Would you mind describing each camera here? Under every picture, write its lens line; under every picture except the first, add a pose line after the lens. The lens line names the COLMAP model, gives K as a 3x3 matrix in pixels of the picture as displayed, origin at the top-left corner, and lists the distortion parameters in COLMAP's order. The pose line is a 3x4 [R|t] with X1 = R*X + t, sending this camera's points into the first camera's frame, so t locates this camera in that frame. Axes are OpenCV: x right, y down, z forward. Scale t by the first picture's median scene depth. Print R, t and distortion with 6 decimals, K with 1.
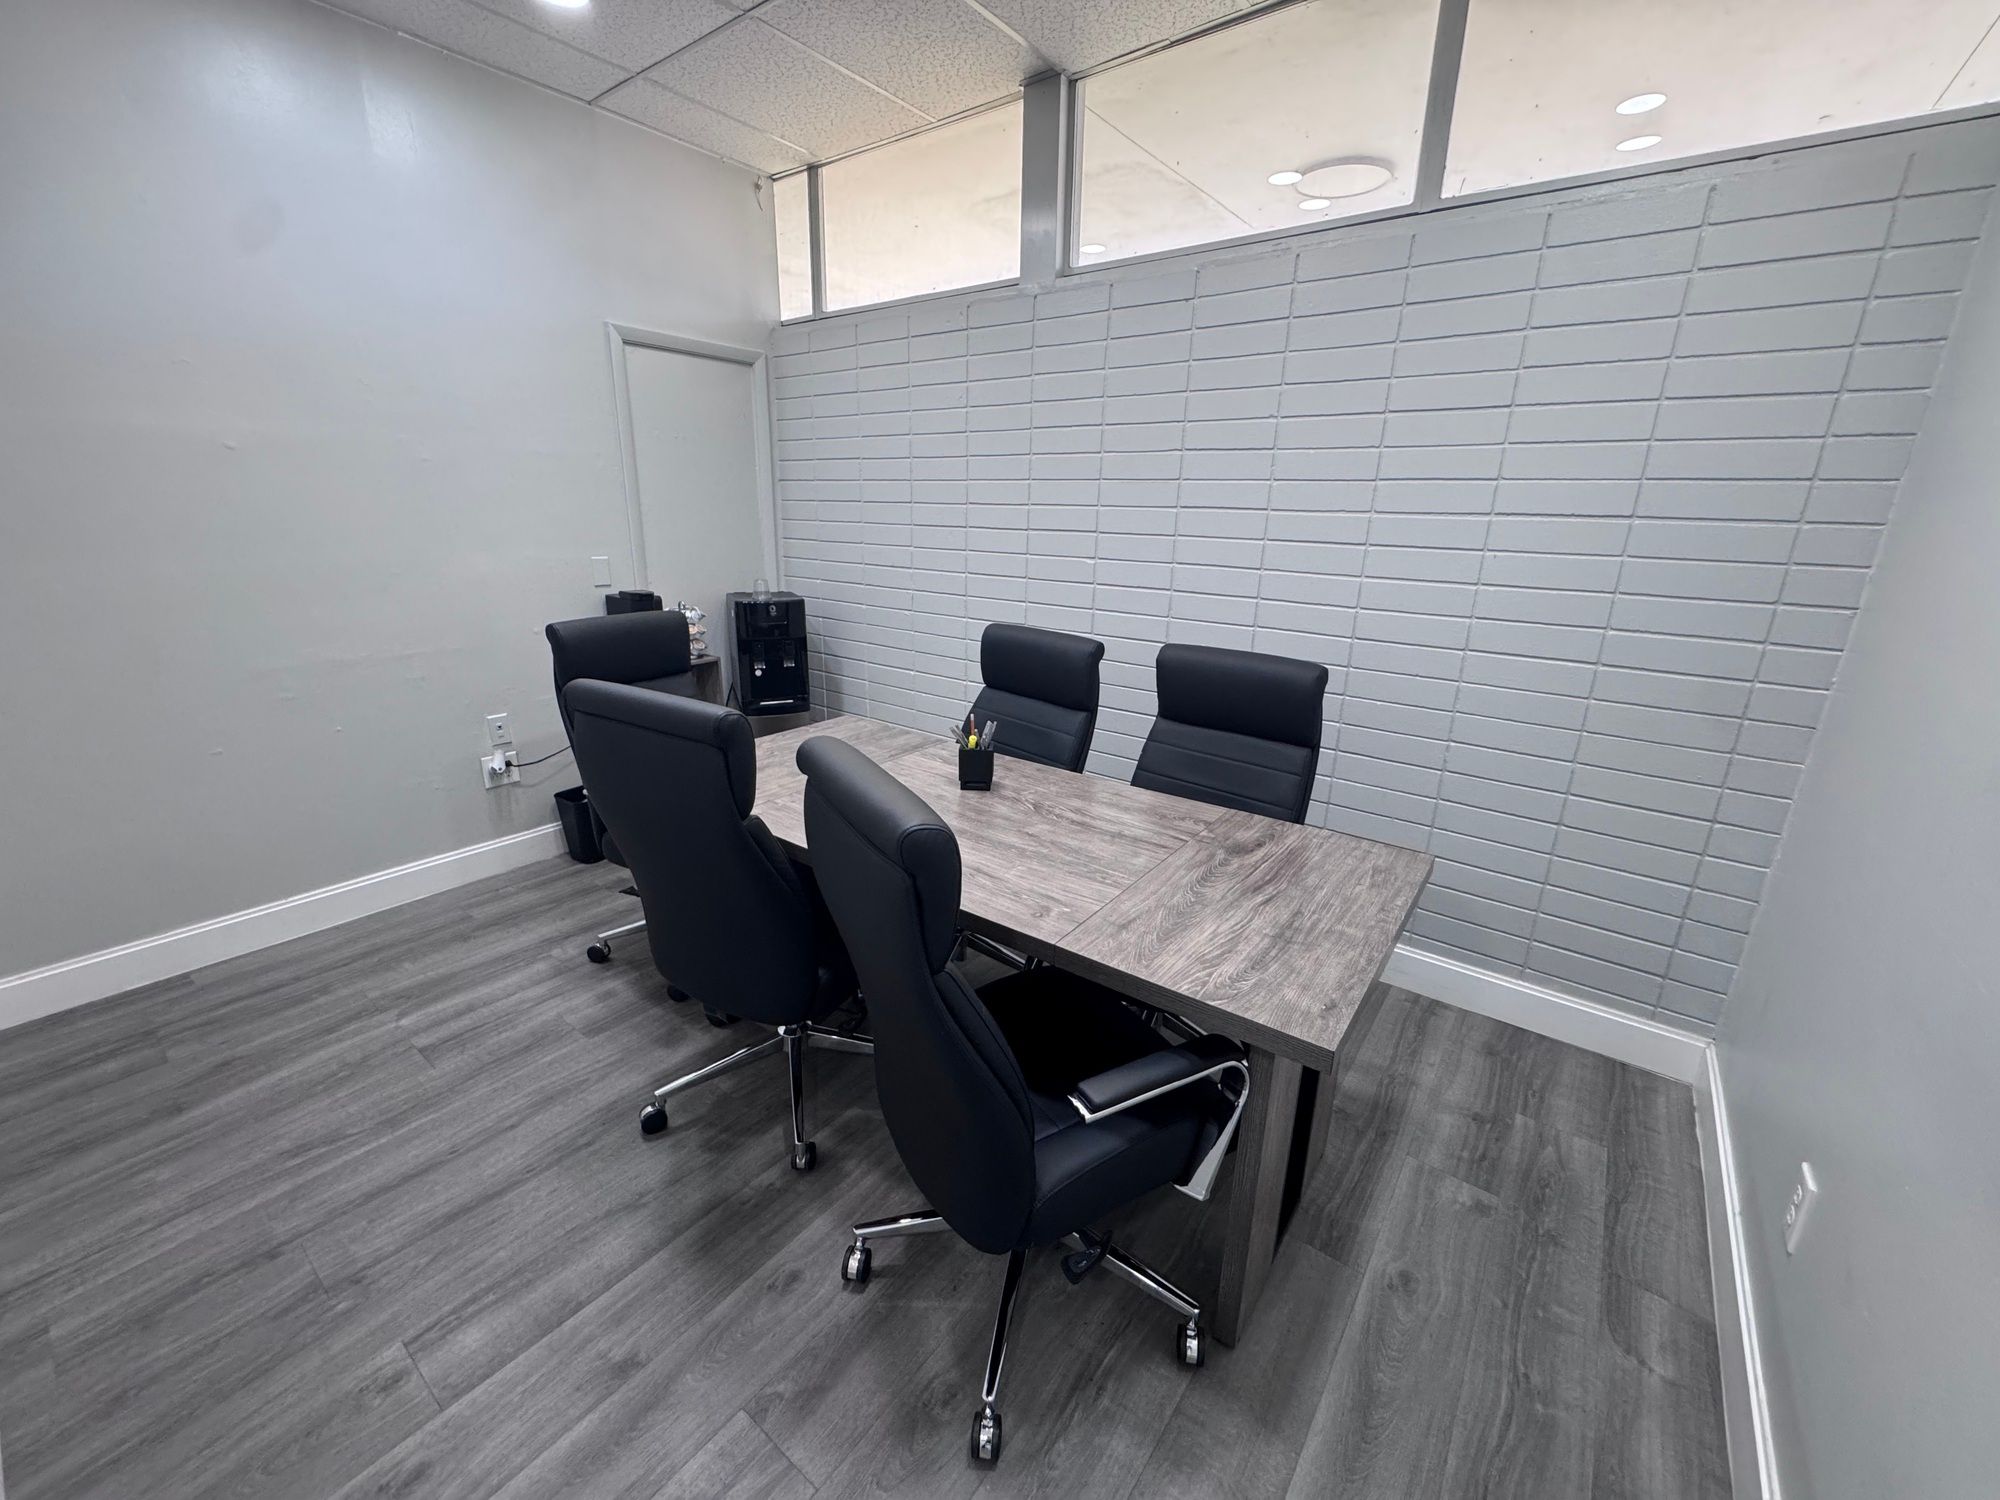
lens RADIAL K [[793.5, 0, 1000.5], [0, 793.5, 746.5], [0, 0, 1]] dist [-0.004366, 0.000378]
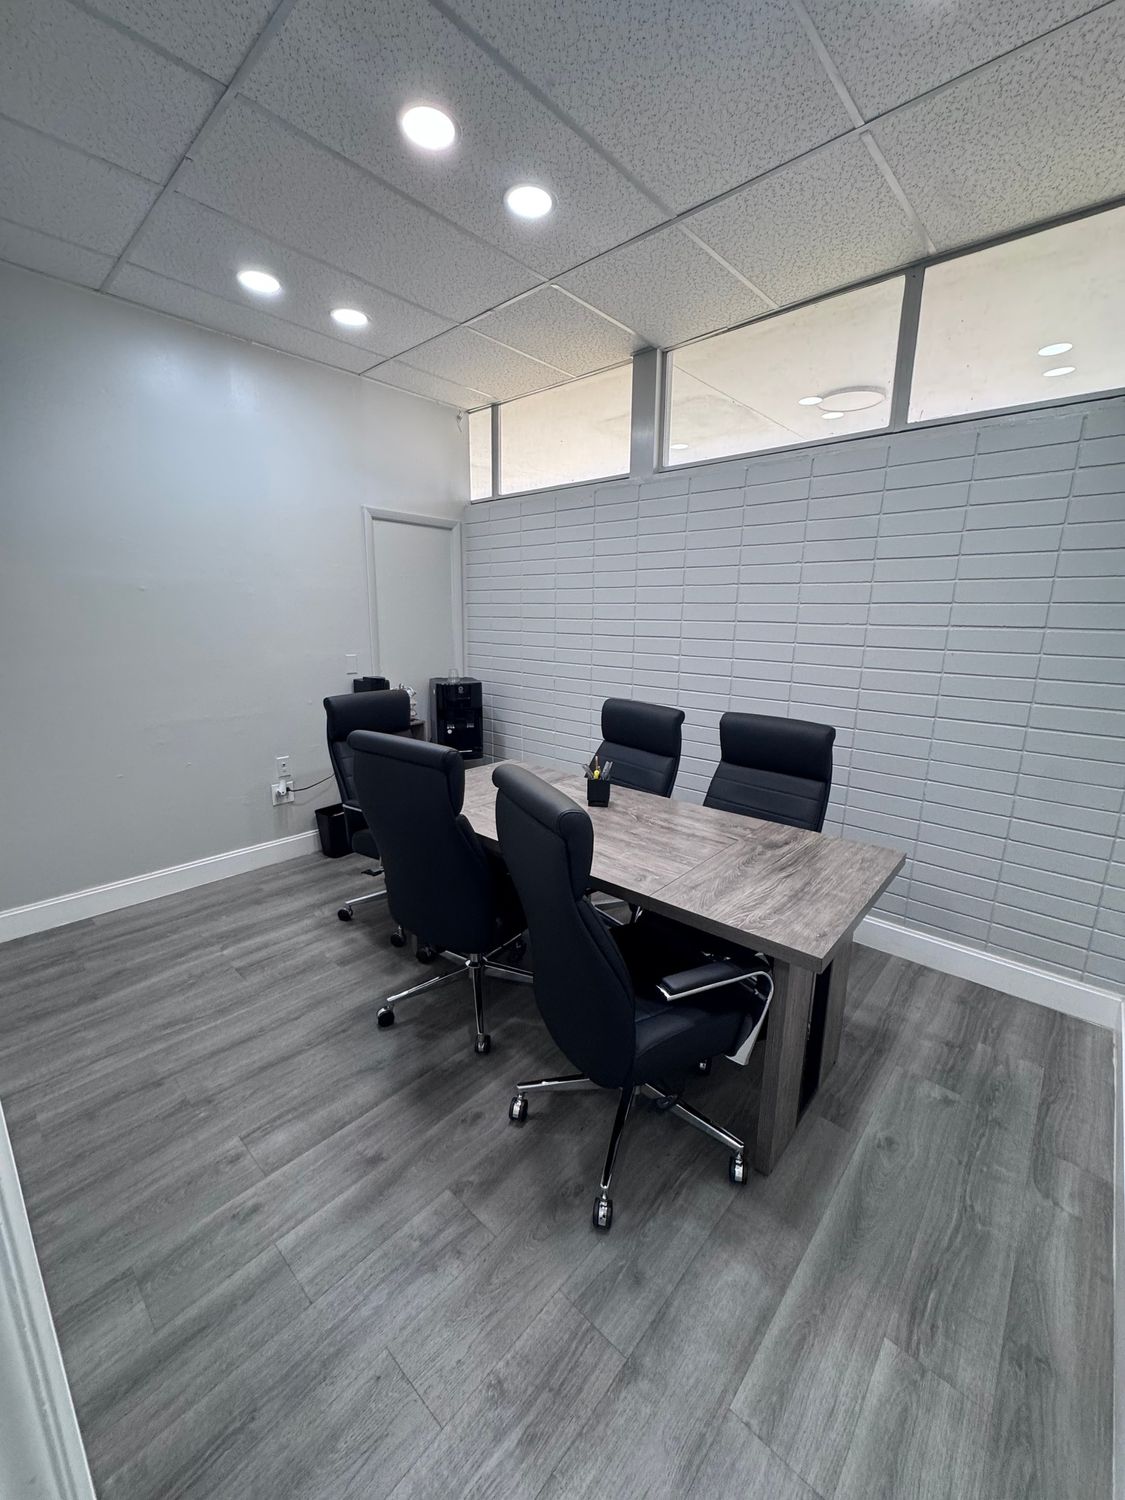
lens RADIAL K [[595.1, 0, 565.1], [0, 595.1, 746.2], [0, 0, 1]] dist [-0.004366, 0.000378]
pose [[0.996834, 0.009936, -0.078883, -0.005974], [-0.016027, 0.996905, -0.076963, 0.032306], [0.077875, 0.077984, 0.993908, -0.166320]]
